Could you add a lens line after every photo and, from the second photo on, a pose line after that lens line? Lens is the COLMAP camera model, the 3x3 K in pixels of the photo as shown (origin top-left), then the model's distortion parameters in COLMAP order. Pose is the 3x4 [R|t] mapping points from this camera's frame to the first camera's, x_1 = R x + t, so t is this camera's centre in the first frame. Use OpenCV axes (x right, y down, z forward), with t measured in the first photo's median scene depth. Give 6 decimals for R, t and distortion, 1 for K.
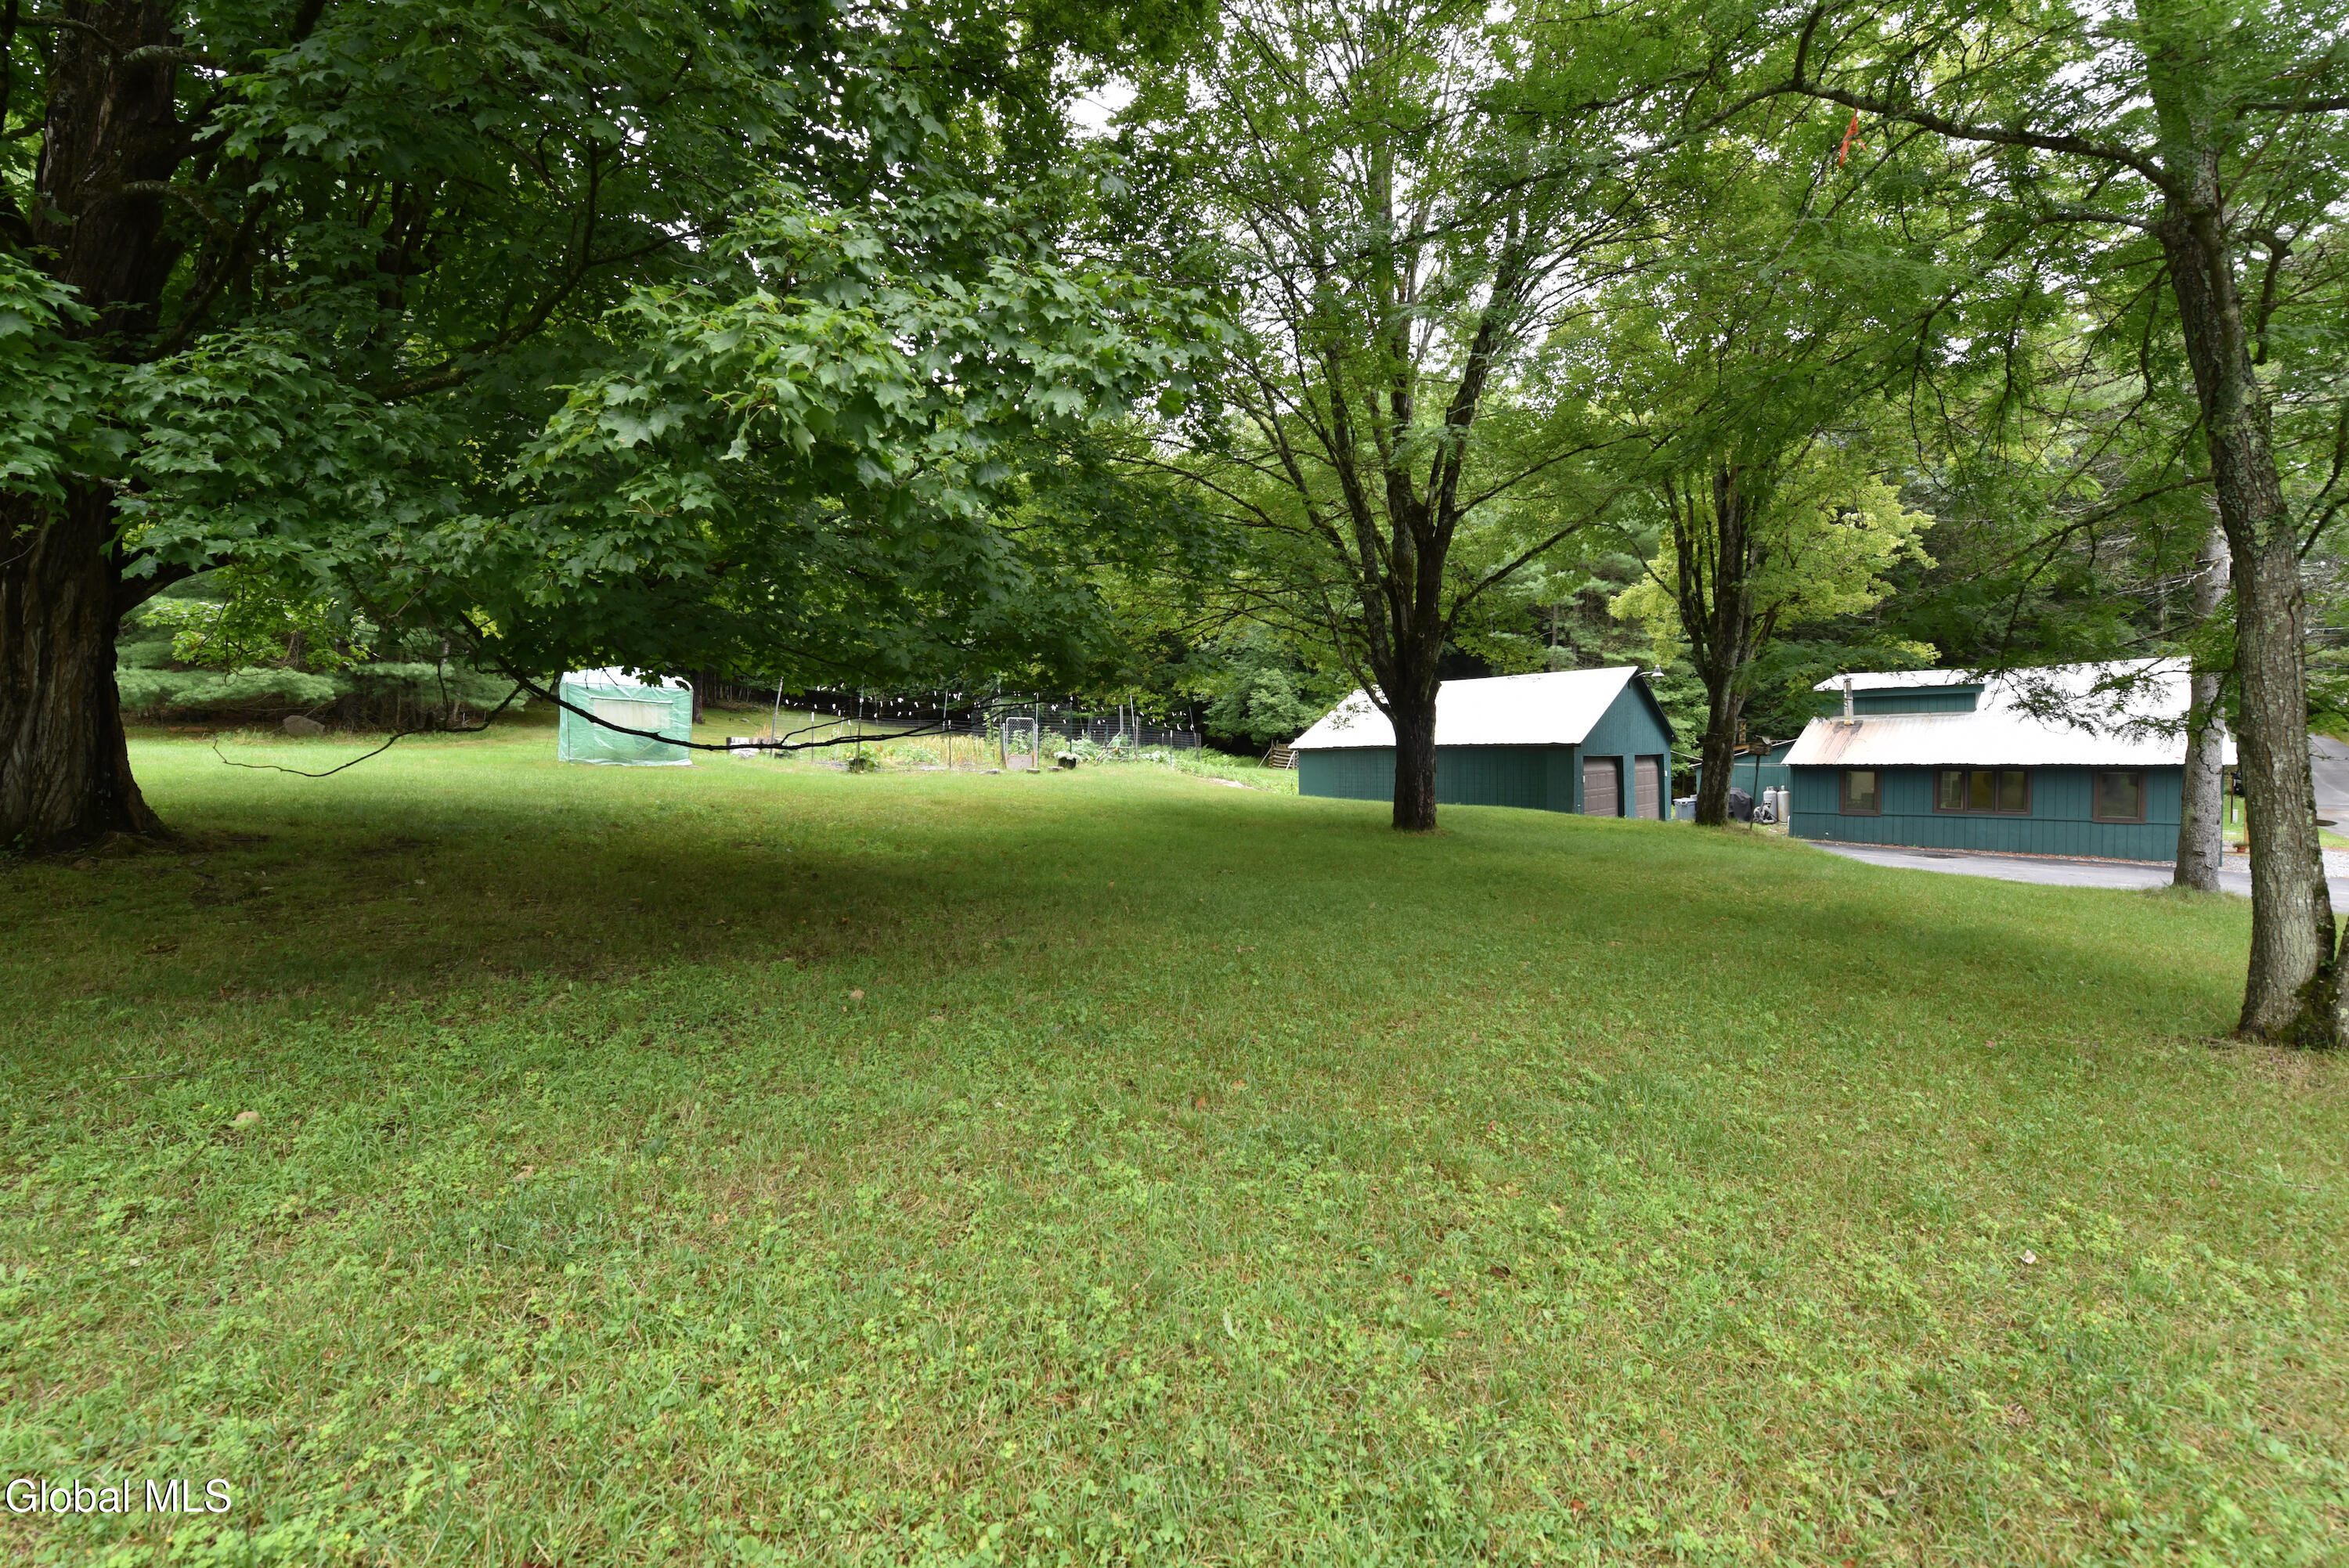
lens RADIAL K [[937.1, 0, 1177.9], [0, 937.1, 800.1], [0, 0, 1]] dist [-0.022415, -0.000135]
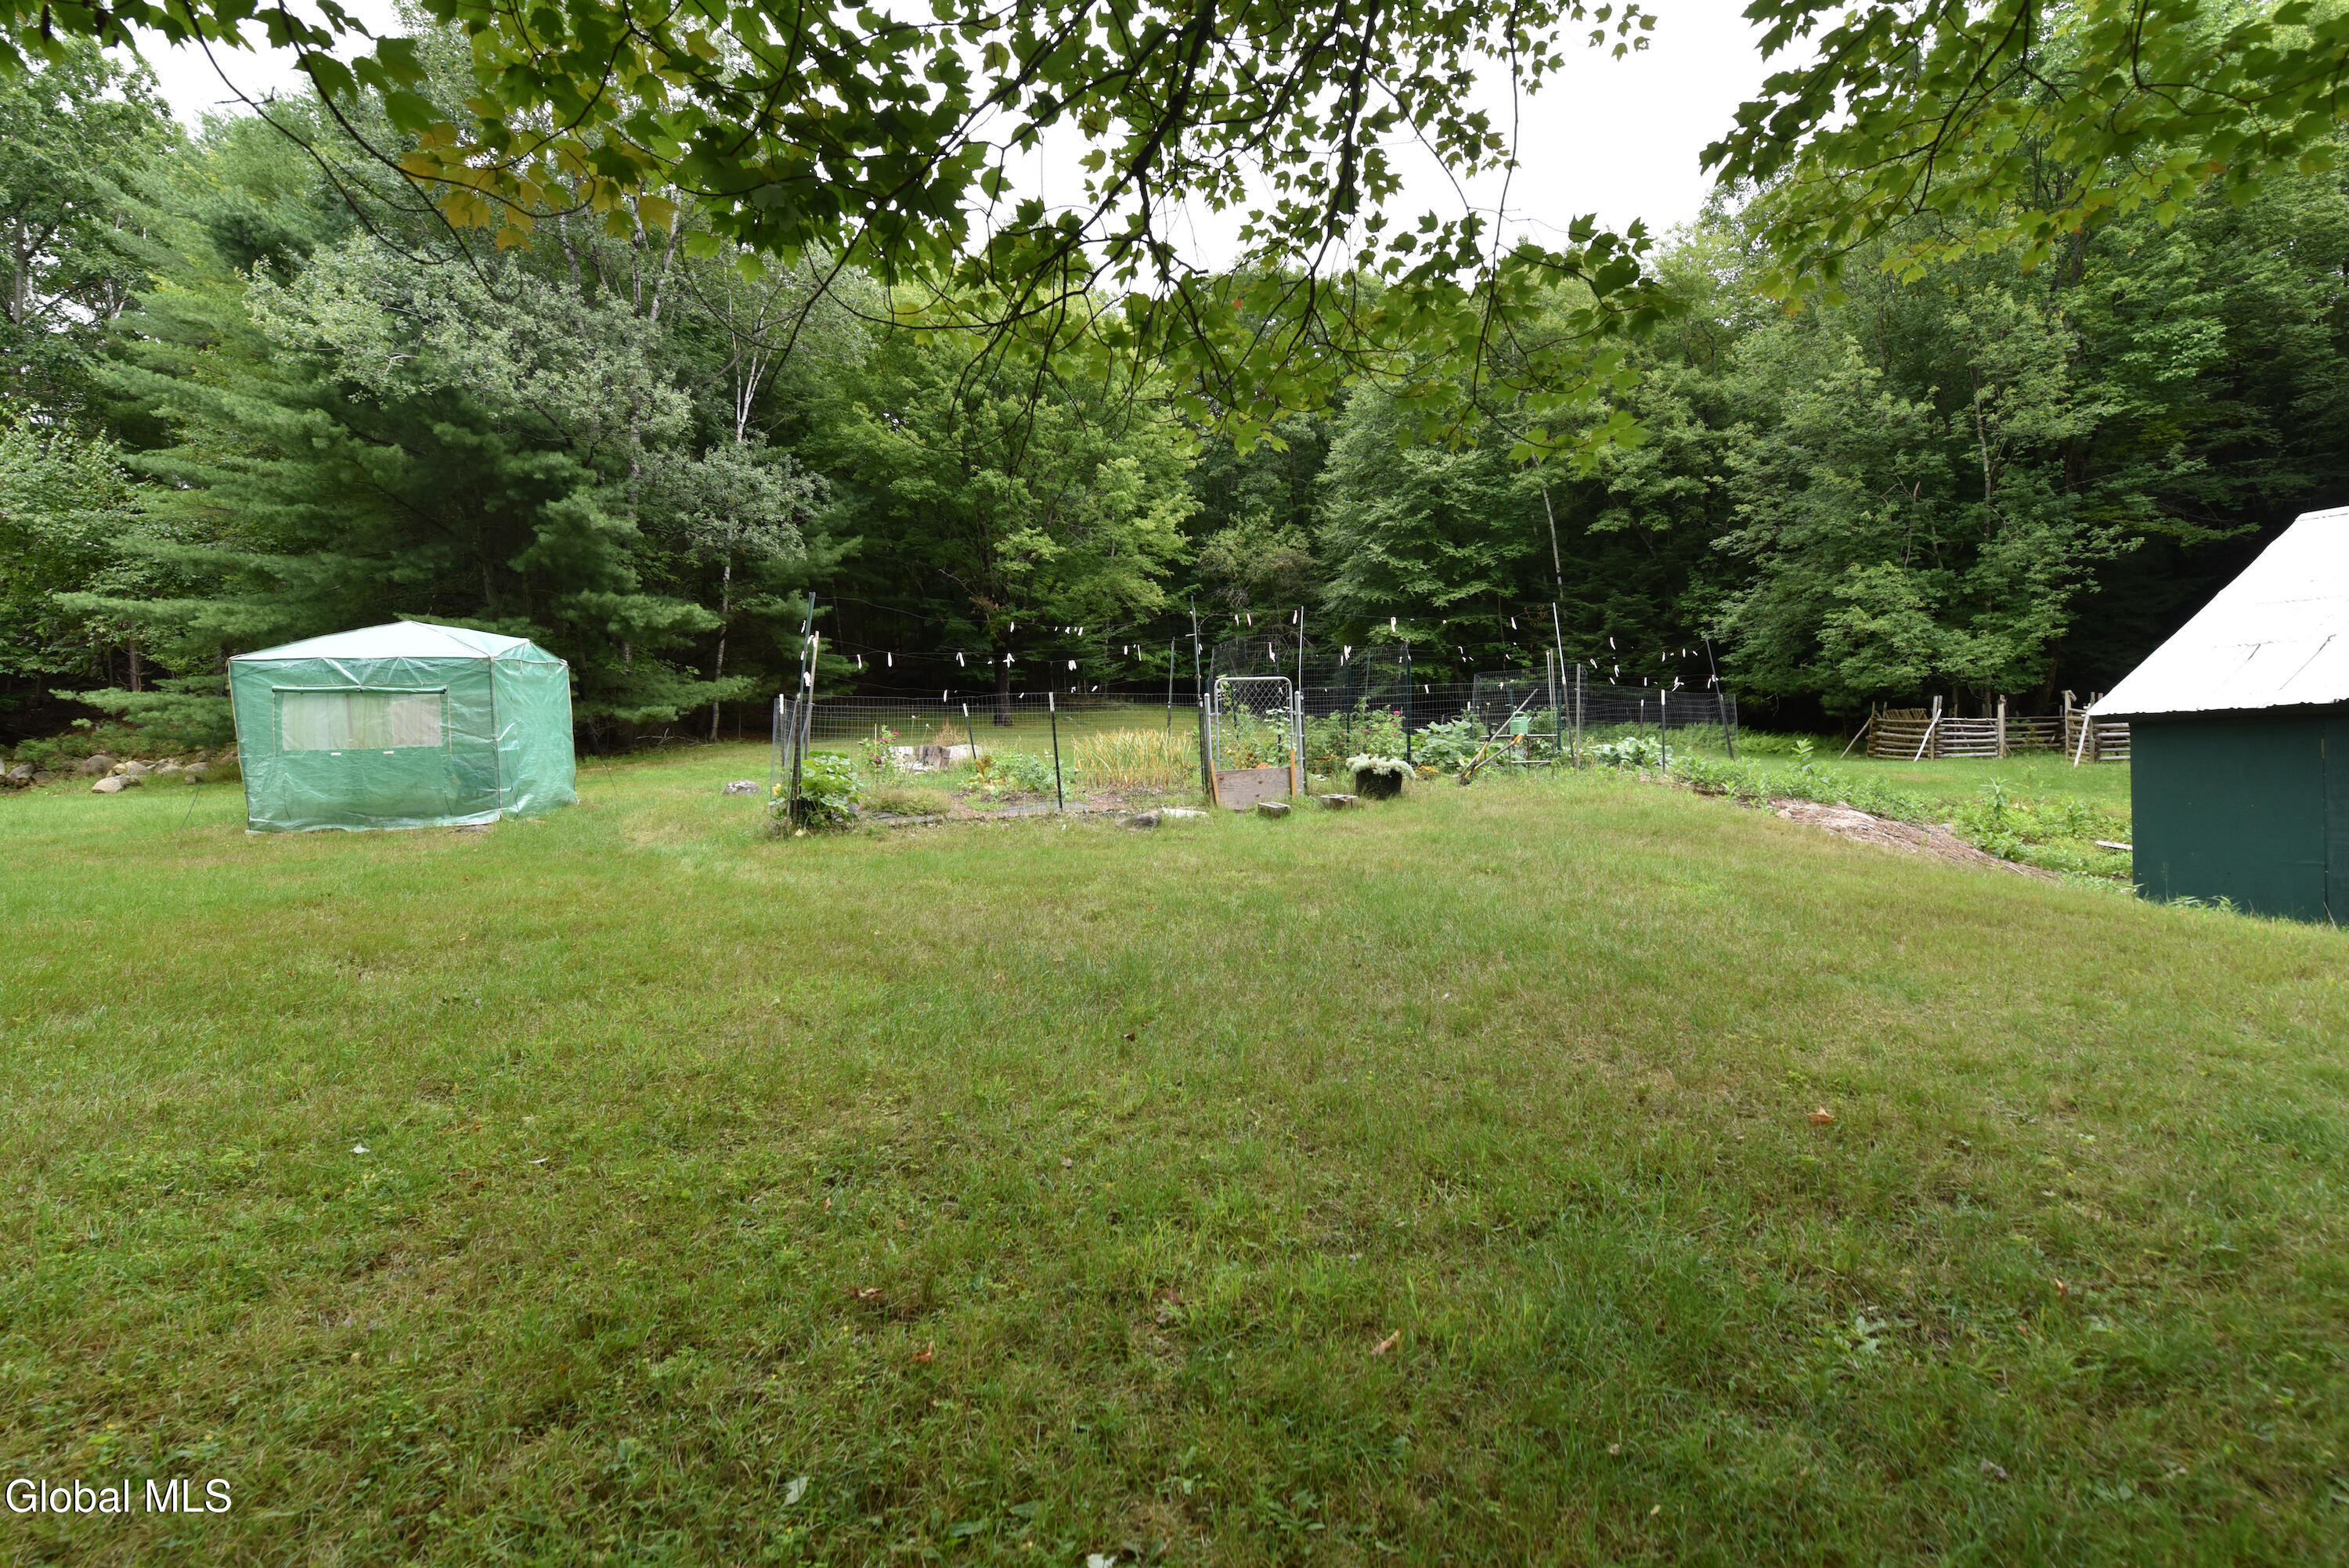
lens RADIAL K [[937.1, 0, 1177.9], [0, 937.1, 800.1], [0, 0, 1]] dist [-0.022415, -0.000135]
pose [[0.886646, -0.005619, -0.462415, -0.005340], [0.015411, 0.999730, 0.017402, -0.025202], [0.462193, -0.022555, 0.886493, 0.371805]]
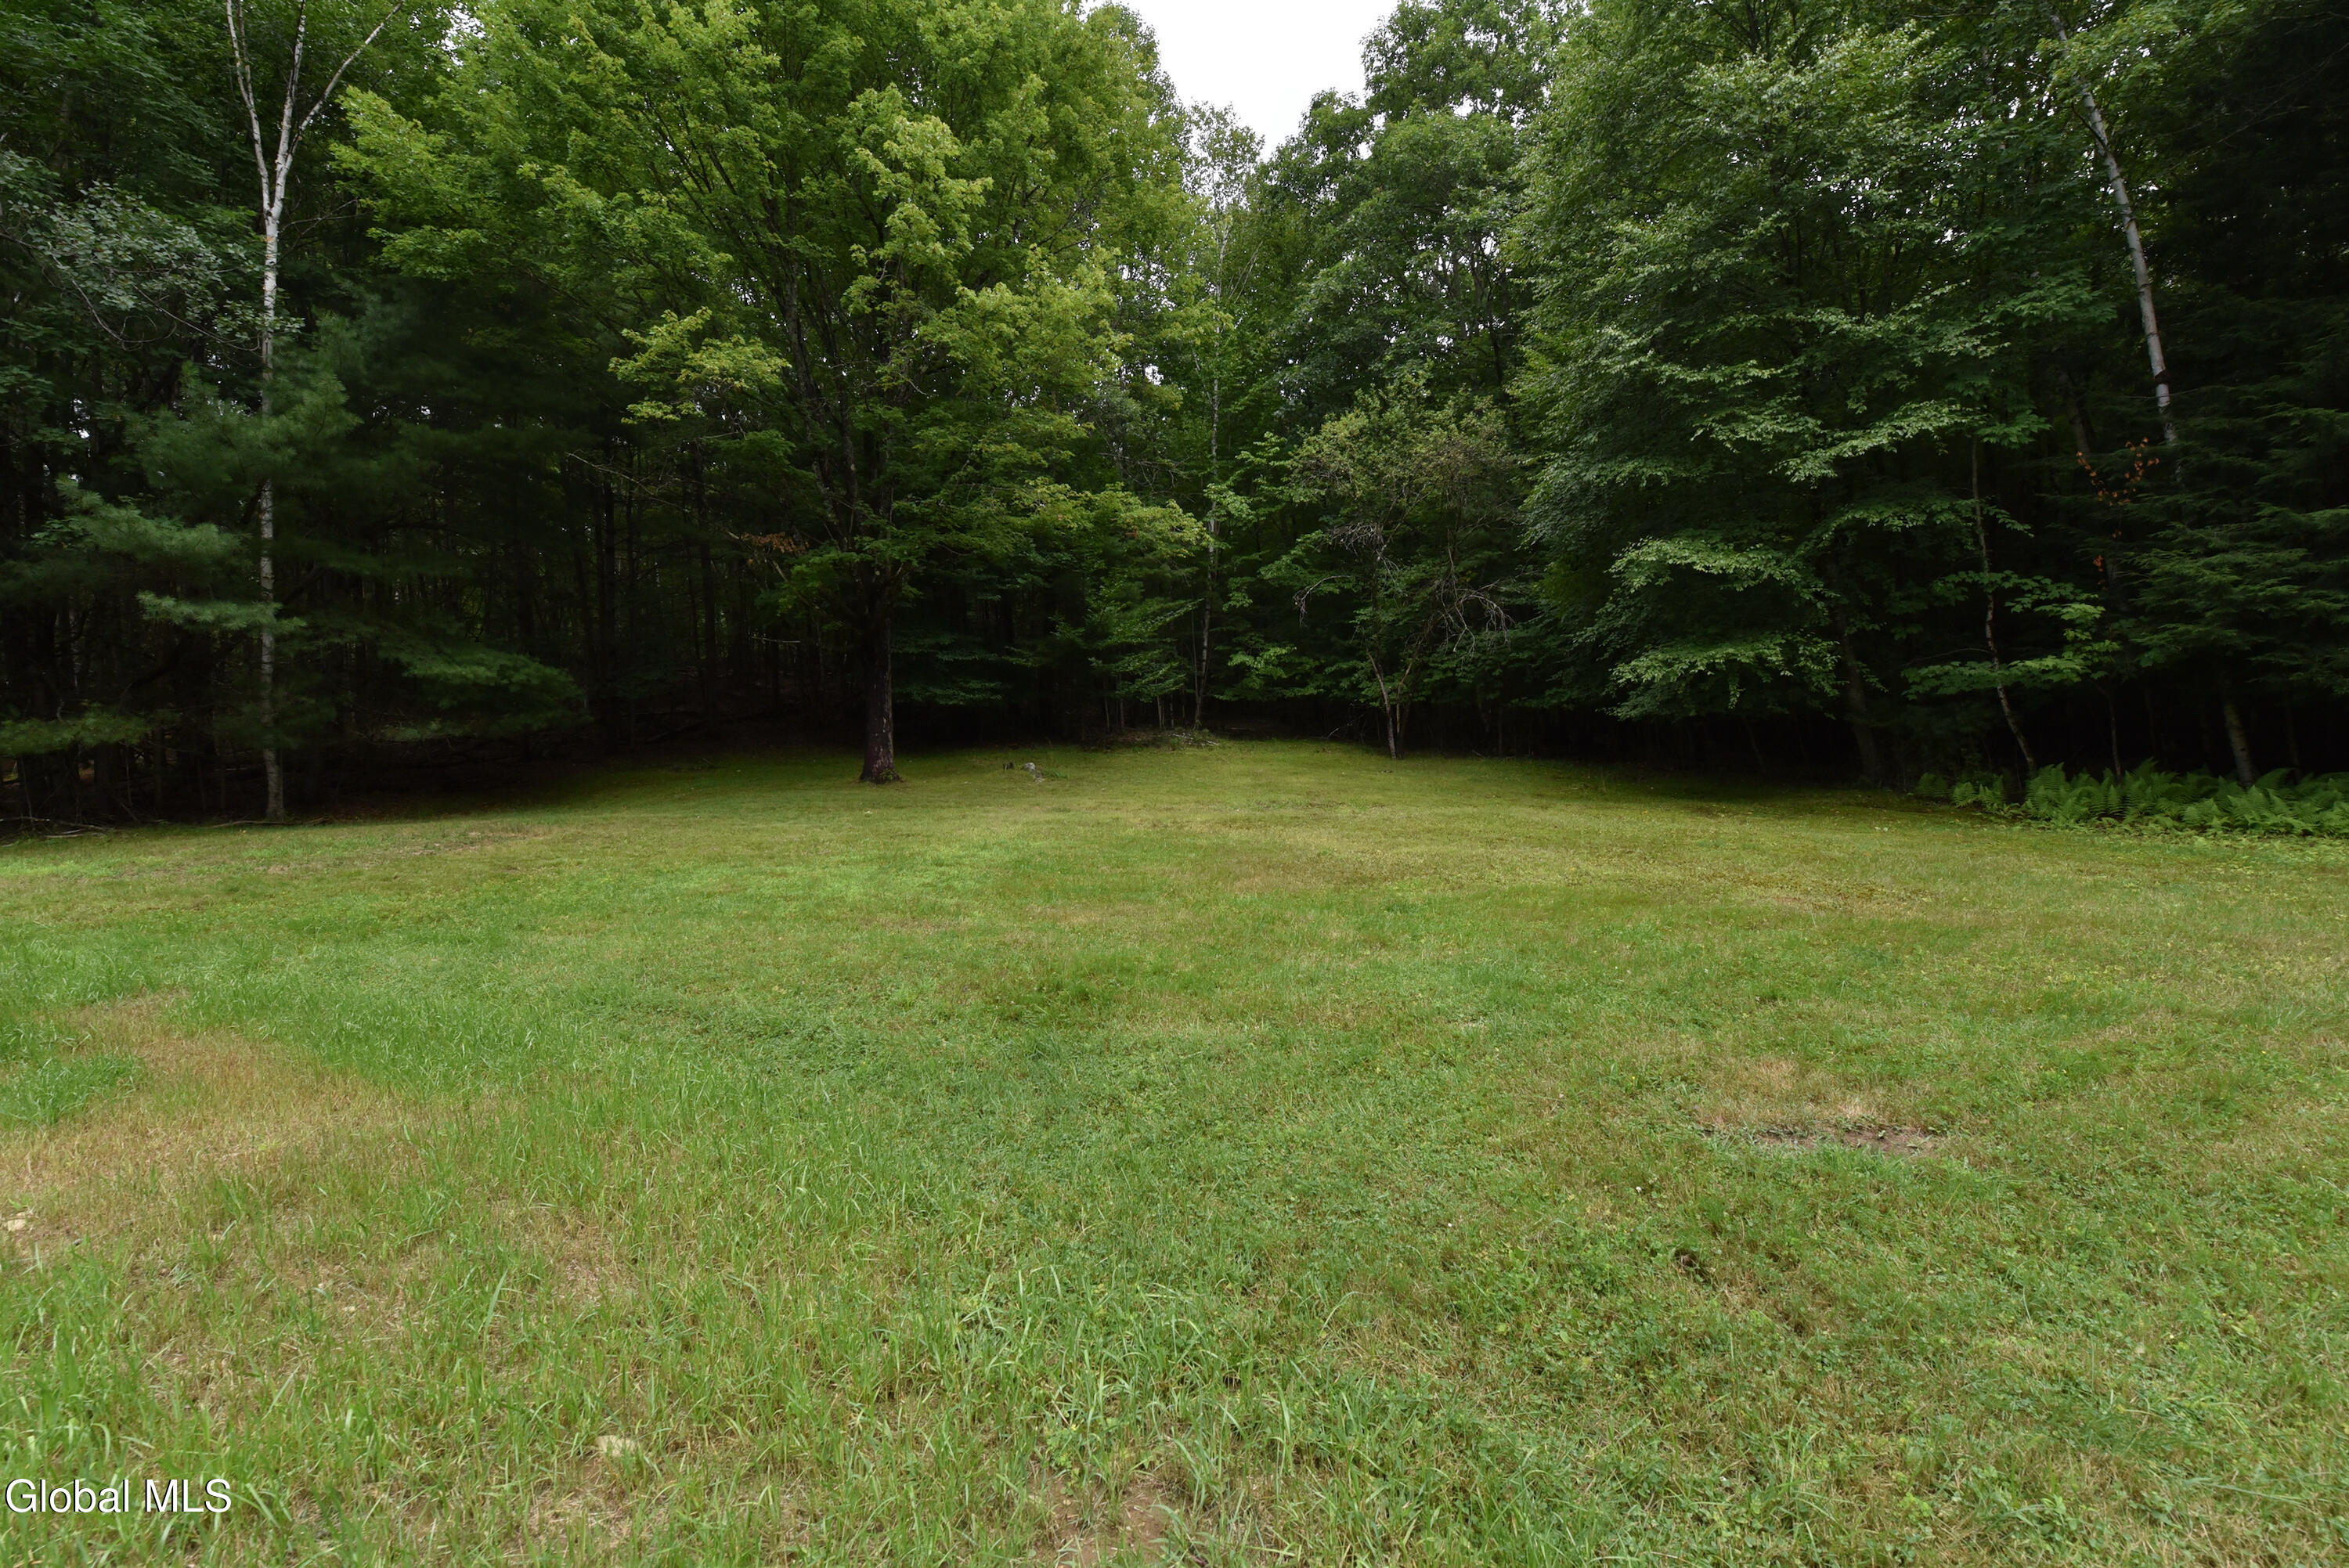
lens RADIAL K [[952.2, 0, 1174.5], [0, 952.2, 784.0], [0, 0, 1]] dist [0.000673, 0.000023]
pose [[0.710964, -0.032819, -0.702462, -0.032947], [0.004829, 0.999115, -0.041791, -0.034416], [0.703212, 0.026320, 0.710493, 0.493364]]
